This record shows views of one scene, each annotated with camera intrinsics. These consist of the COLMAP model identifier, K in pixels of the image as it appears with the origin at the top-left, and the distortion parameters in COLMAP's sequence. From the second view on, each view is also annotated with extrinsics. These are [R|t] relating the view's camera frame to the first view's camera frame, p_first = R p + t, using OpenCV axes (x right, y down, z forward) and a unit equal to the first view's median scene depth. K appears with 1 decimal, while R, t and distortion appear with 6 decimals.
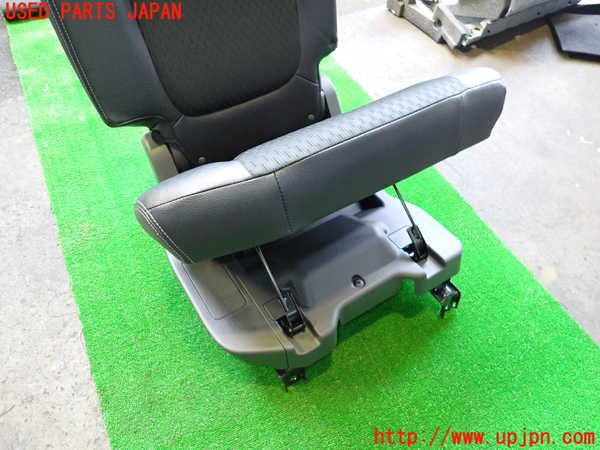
lens RADIAL K [[448.9, 0, 298.4], [0, 448.9, 225.8], [0, 0, 1]] dist [0.009082, -0.000923]
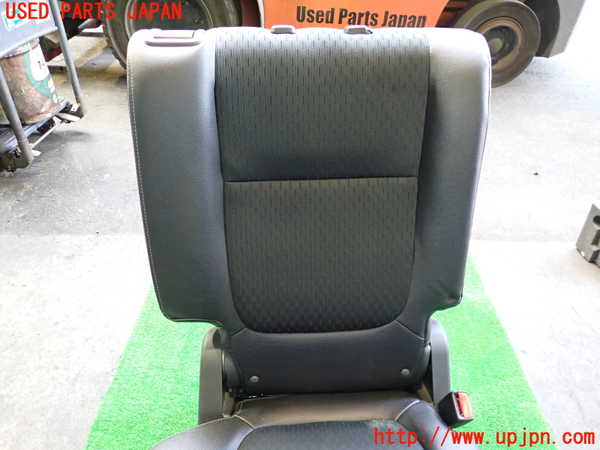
lens RADIAL K [[448.9, 0, 298.4], [0, 448.9, 225.8], [0, 0, 1]] dist [0.009082, -0.000923]
pose [[0.878483, 0.261453, -0.399888, 0.112499], [-0.373022, 0.898316, -0.232130, -0.218969], [0.298534, 0.353089, 0.886683, 0.151325]]
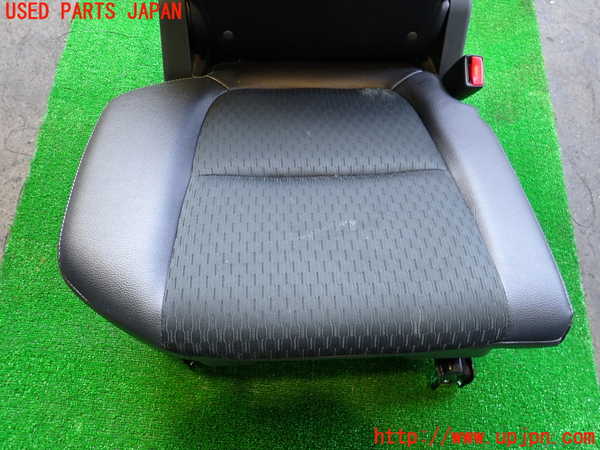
lens RADIAL K [[448.9, 0, 298.4], [0, 448.9, 225.8], [0, 0, 1]] dist [0.009082, -0.000923]
pose [[0.866932, 0.466516, -0.175473, 0.128481], [-0.409649, 0.867452, 0.282338, -0.119551], [0.283930, -0.172885, 0.943130, 0.291108]]
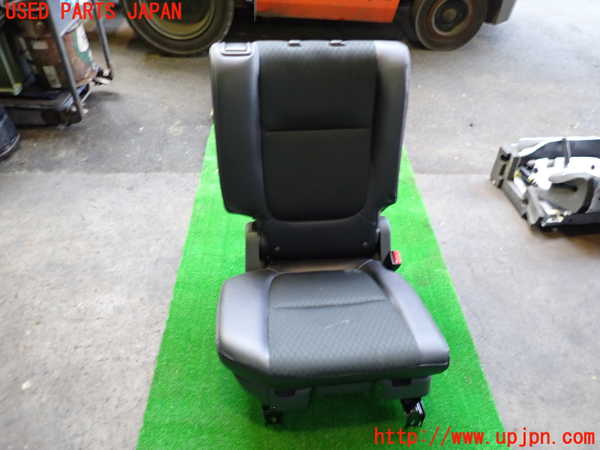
lens RADIAL K [[448.9, 0, 298.4], [0, 448.9, 225.8], [0, 0, 1]] dist [0.009082, -0.000923]
pose [[0.900977, 0.285895, -0.326351, 0.272650], [-0.349403, 0.924042, -0.155123, -0.013437], [0.257213, 0.253790, 0.932433, -0.324335]]
